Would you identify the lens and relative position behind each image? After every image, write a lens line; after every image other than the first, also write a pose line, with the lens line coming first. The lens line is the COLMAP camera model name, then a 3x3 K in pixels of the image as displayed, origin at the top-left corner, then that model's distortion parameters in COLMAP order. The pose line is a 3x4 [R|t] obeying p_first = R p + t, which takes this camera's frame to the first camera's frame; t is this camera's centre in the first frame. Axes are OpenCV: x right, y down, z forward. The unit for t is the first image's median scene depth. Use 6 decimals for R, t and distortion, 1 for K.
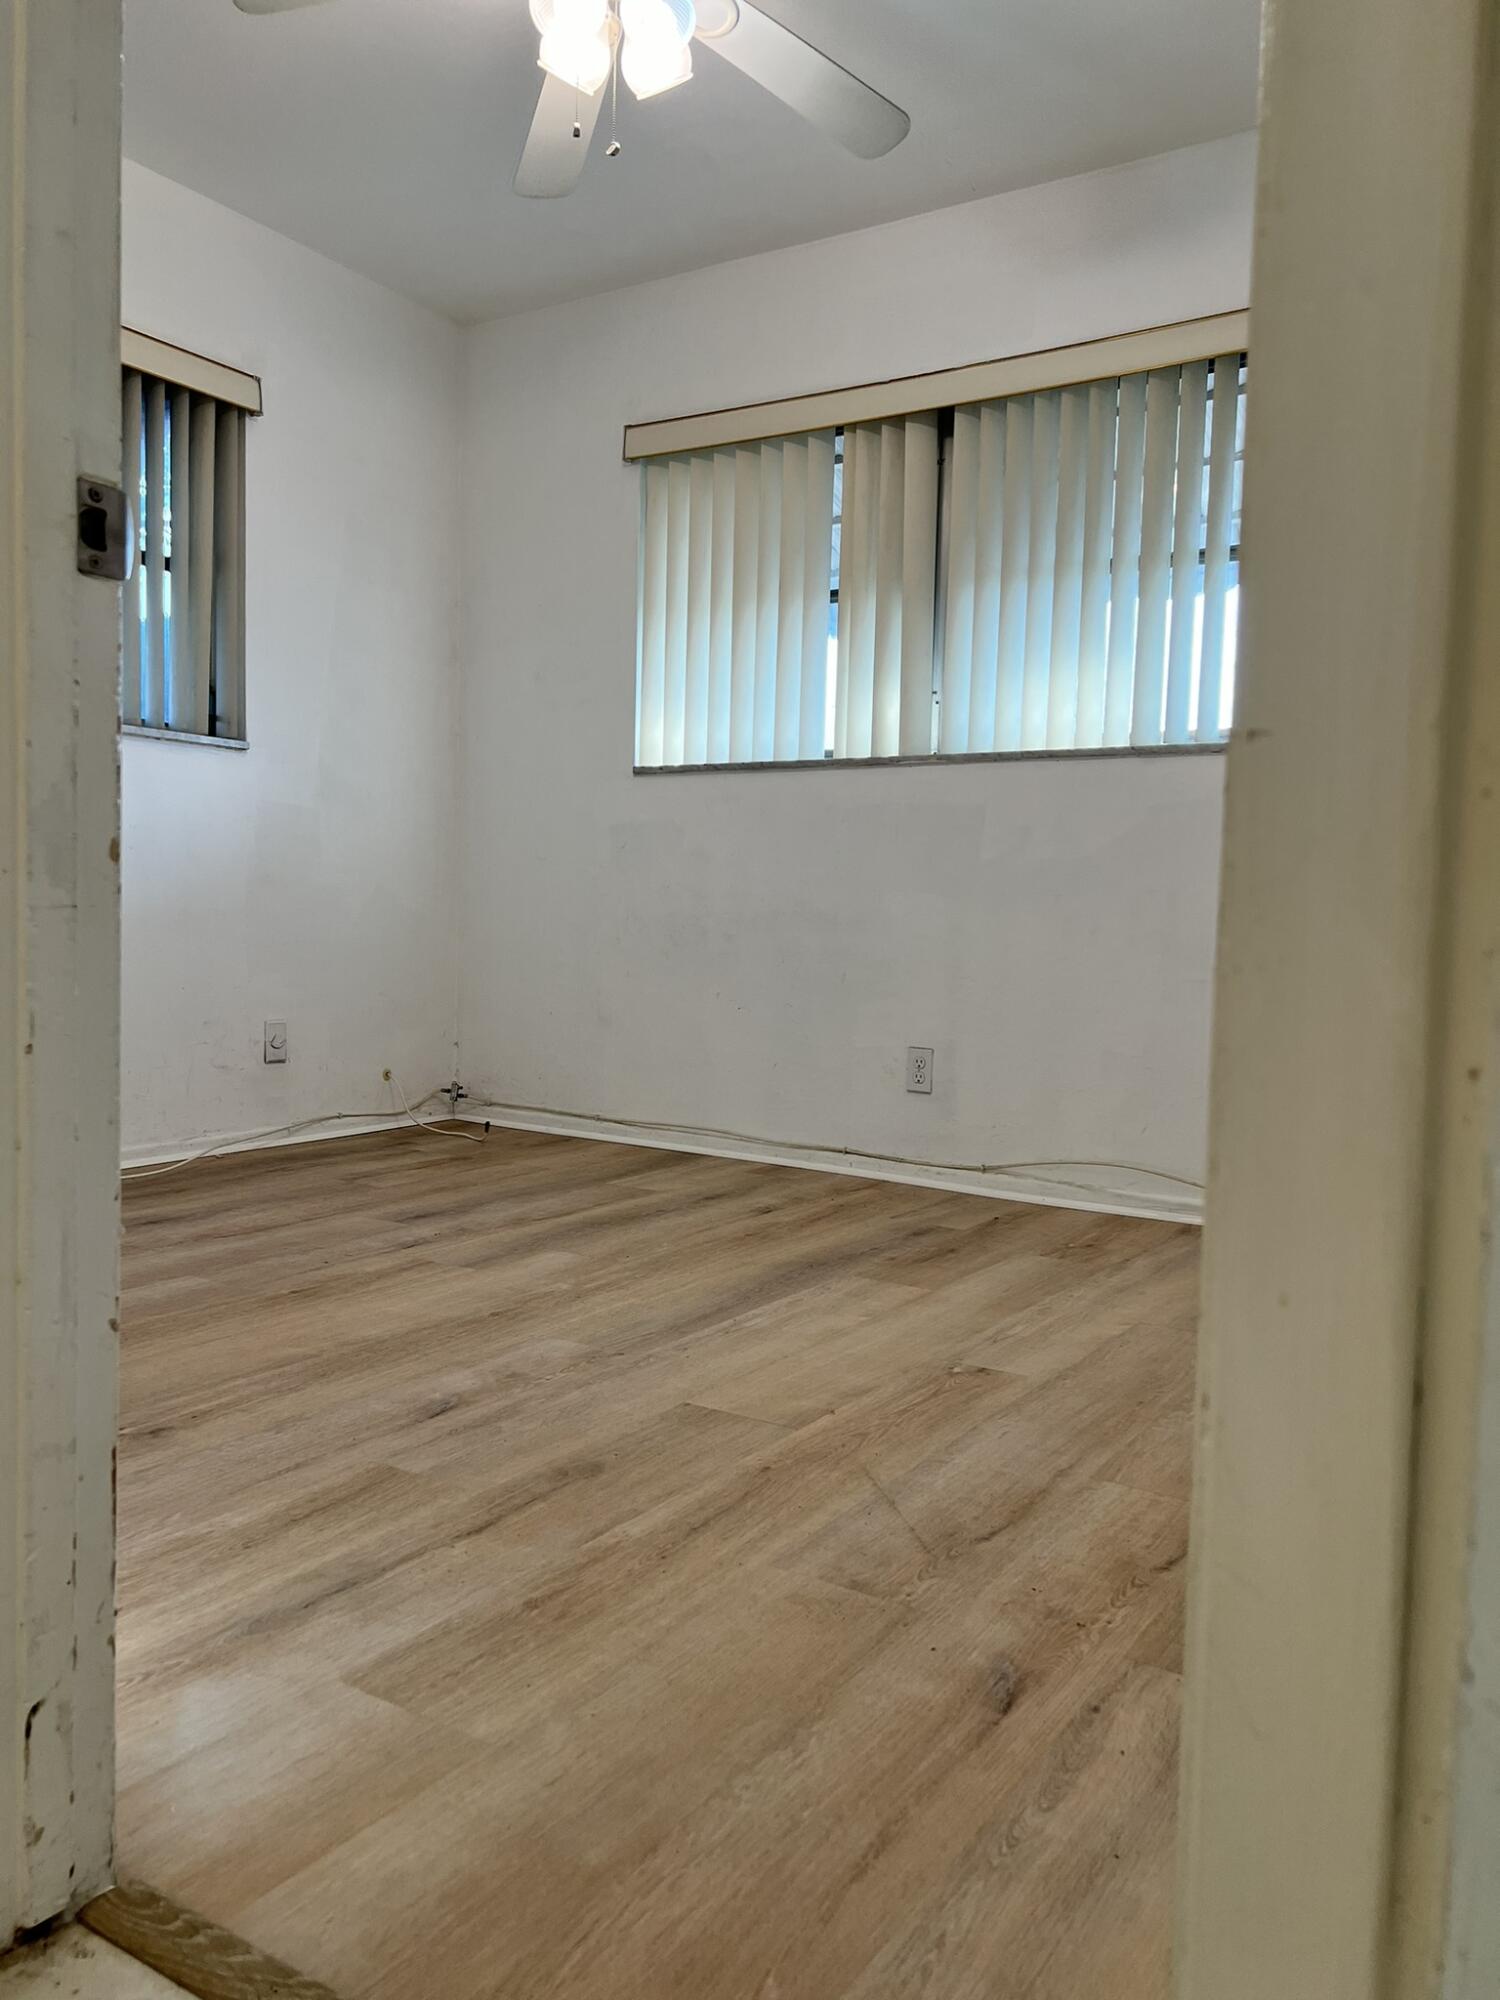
lens RADIAL K [[1507.0, 0, 760.2], [0, 1507.0, 1040.2], [0, 0, 1]] dist [0.005491, -0.005408]
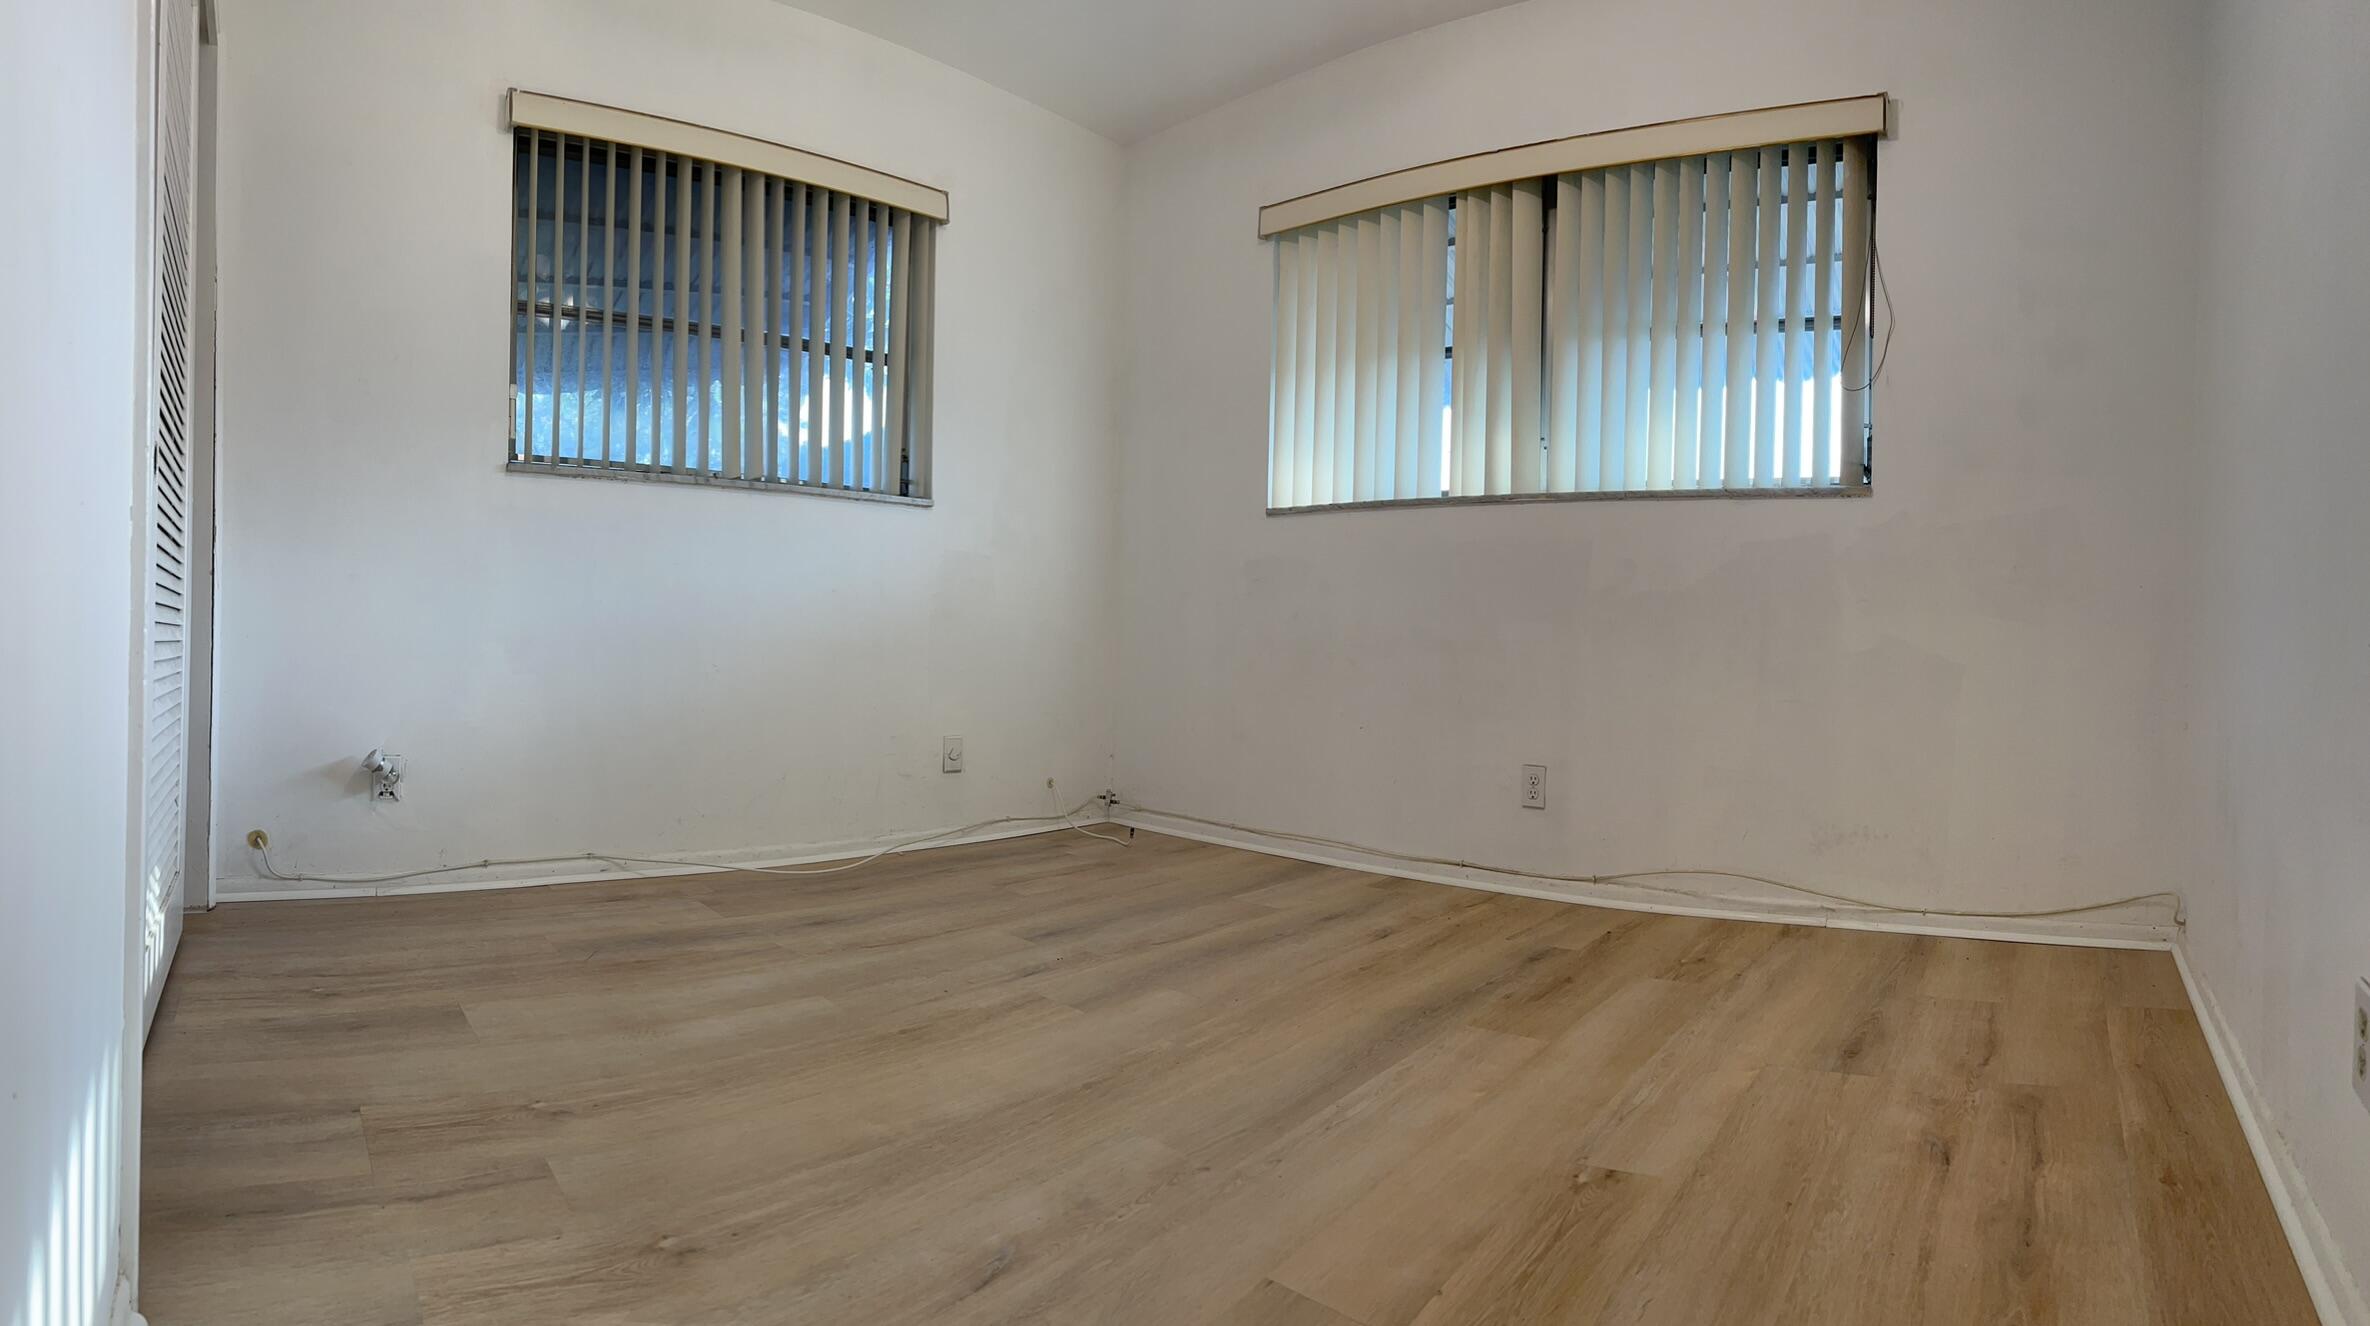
lens RADIAL K [[1785.4, 0, 1165.2], [0, 1785.4, 661.1], [0, 0, 1]] dist [-0.052479, -0.005447]
pose [[0.994726, -0.001239, -0.102556, -0.022801], [-0.008129, 0.995829, -0.090877, 0.046766], [0.102241, 0.091232, 0.990567, -0.271714]]
